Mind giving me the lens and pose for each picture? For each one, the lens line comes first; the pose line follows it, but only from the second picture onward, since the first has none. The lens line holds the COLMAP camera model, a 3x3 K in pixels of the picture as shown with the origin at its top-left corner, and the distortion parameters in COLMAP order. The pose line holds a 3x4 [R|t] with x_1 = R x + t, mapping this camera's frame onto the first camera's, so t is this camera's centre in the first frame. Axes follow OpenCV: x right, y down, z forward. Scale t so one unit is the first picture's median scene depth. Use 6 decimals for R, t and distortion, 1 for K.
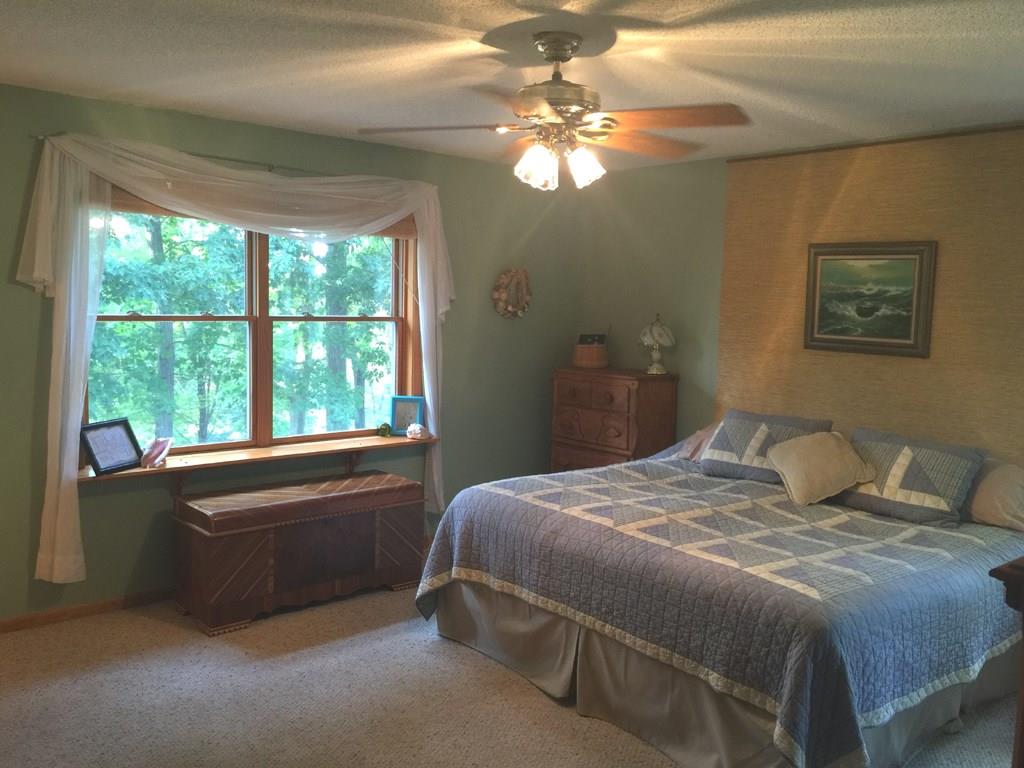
lens RADIAL K [[869.9, 0, 503.7], [0, 869.9, 387.1], [0, 0, 1]] dist [0.042026, -0.000364]
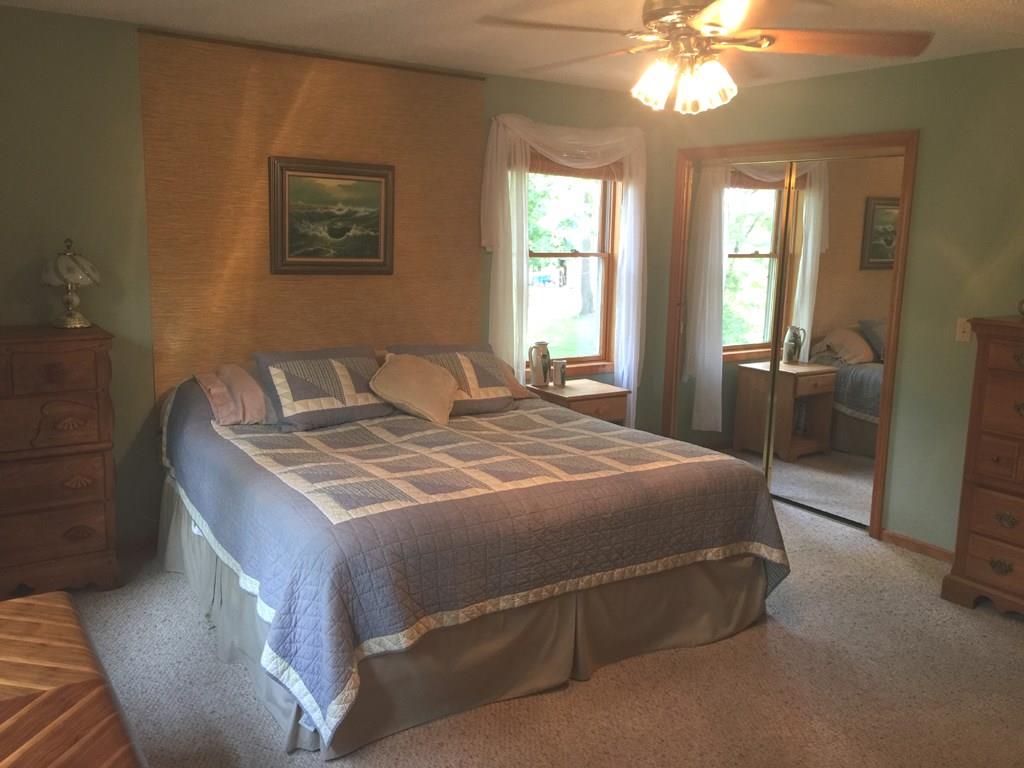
lens RADIAL K [[869.9, 0, 504.2], [0, 869.9, 374.4], [0, 0, 1]] dist [0.042026, -0.000364]
pose [[0.123006, -0.177018, 0.976491, -0.557498], [0.091389, 0.981802, 0.166469, -0.075372], [-0.988189, 0.068764, 0.136945, 0.690757]]
